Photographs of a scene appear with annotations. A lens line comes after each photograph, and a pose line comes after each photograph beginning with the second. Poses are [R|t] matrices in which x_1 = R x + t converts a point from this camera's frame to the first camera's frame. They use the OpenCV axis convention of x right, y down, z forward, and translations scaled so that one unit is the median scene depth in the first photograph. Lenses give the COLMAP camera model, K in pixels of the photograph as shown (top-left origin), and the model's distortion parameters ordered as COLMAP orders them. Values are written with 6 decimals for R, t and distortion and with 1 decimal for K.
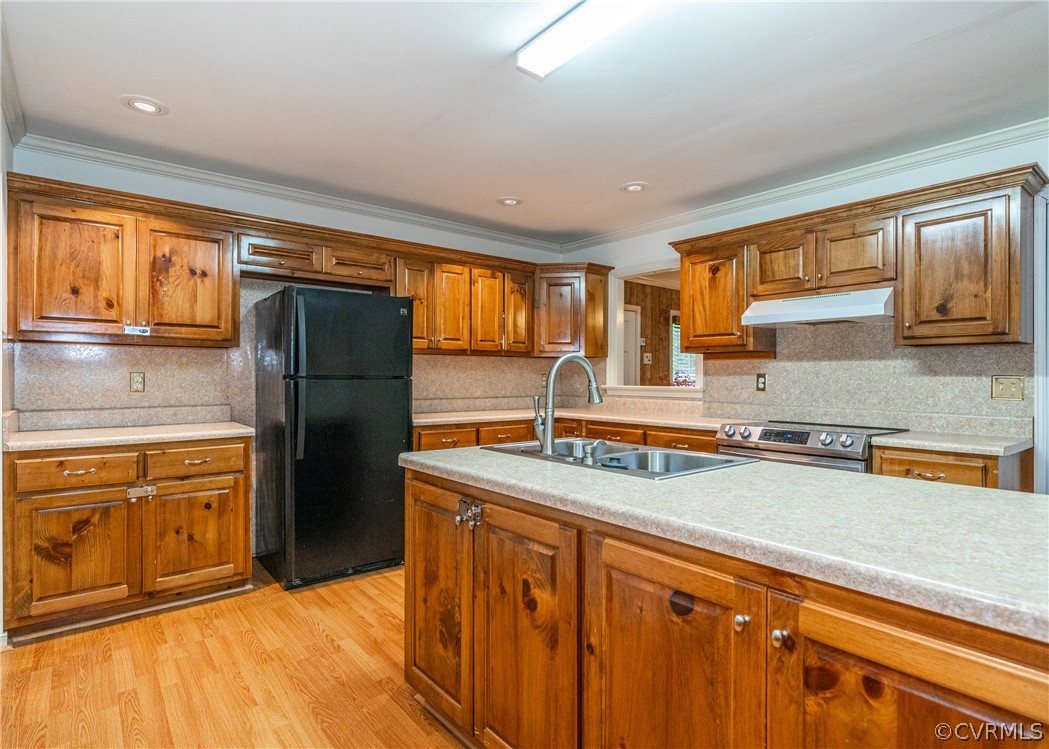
lens RADIAL K [[549.2, 0, 520.2], [0, 549.2, 378.0], [0, 0, 1]] dist [-0.003955, -0.000776]
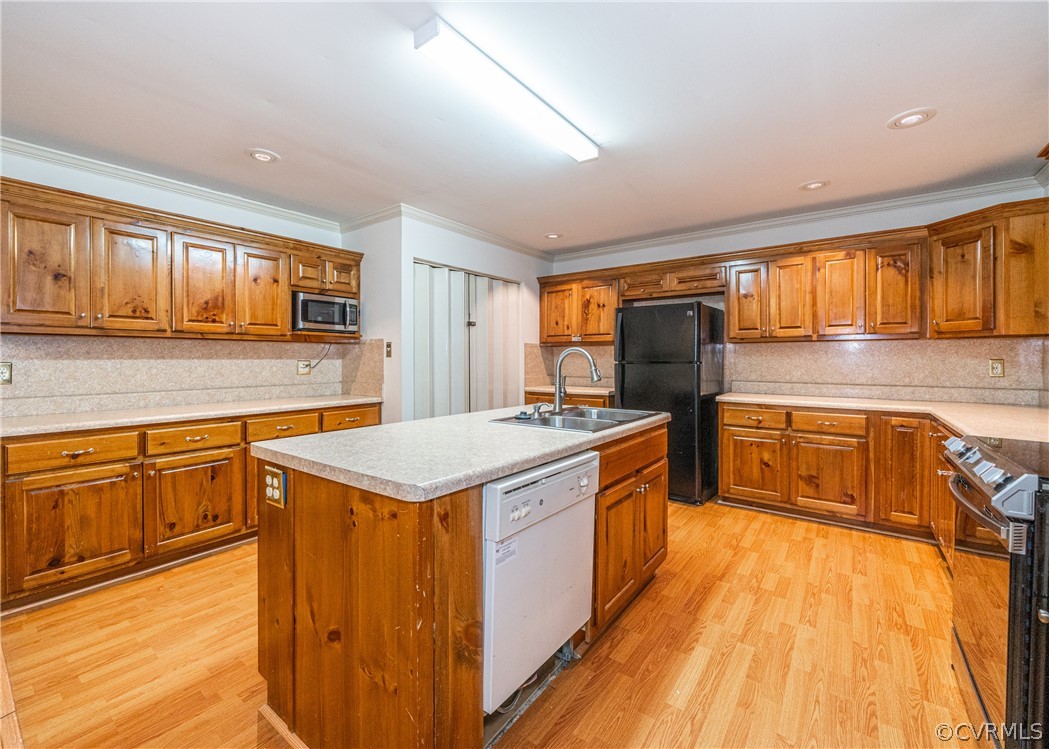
lens RADIAL K [[452.0, 0, 529.6], [0, 452.0, 359.3], [0, 0, 1]] dist [0.002599, 0.000368]
pose [[0.240897, 0.000435, -0.970550, 0.757288], [-0.001484, 0.999999, 0.000080, -0.008934], [0.970549, 0.001421, 0.240898, 0.360502]]
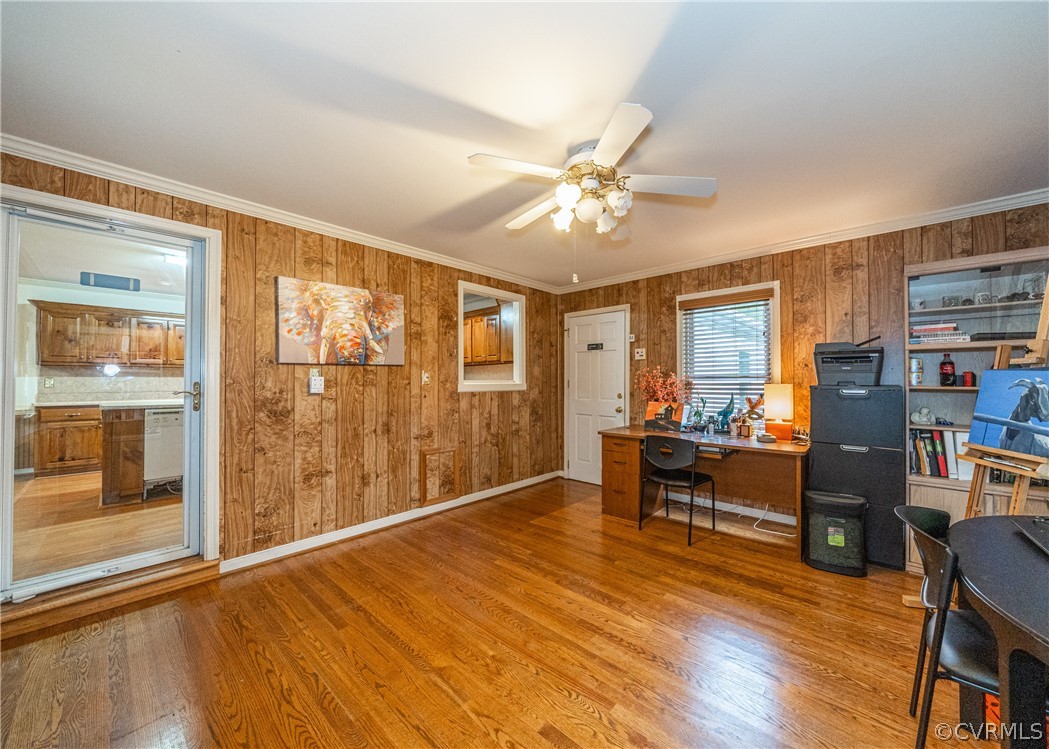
lens RADIAL K [[383.1, 0, 571.1], [0, 383.1, 373.9], [0, 0, 1]] dist [-0.006556, 0.000316]
pose [[0.205525, -0.017947, -0.978487, 1.644385], [0.008867, 0.999825, -0.016476, 0.023259], [0.978612, -0.005290, 0.205648, 1.348349]]
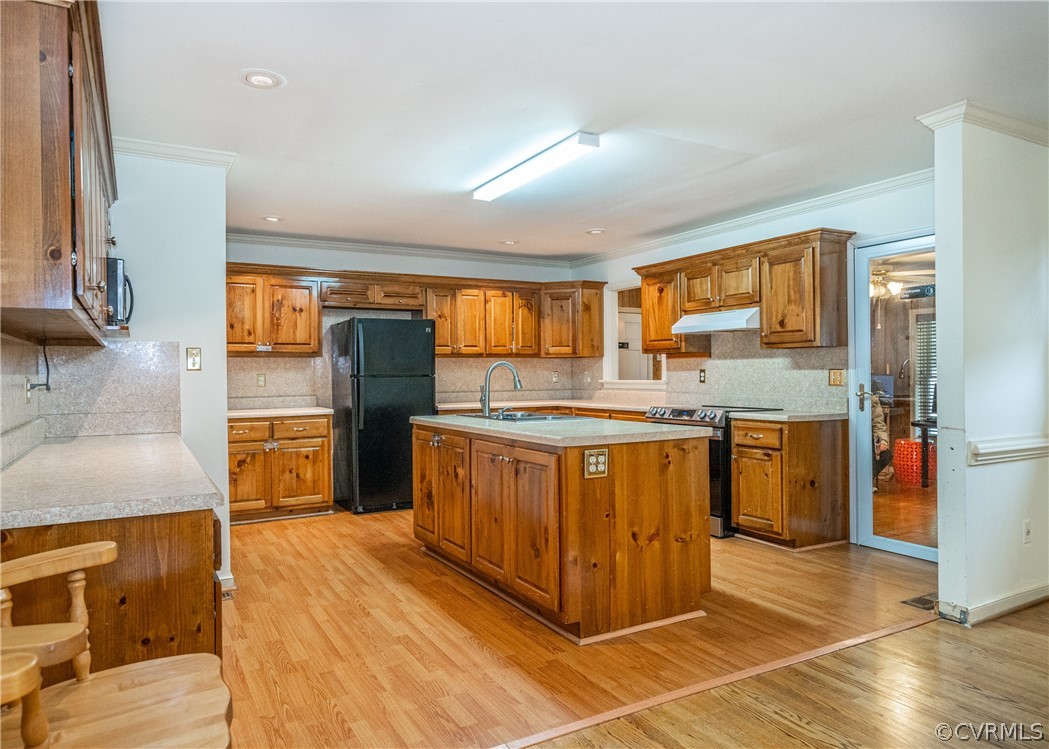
lens RADIAL K [[660.5, 0, 504.9], [0, 660.5, 377.7], [0, 0, 1]] dist [-0.006080, 0.001809]
pose [[0.984943, -0.011216, -0.172516, 0.282990], [0.011956, 0.999923, 0.003248, 0.001510], [0.172466, -0.005261, 0.985001, -0.673733]]
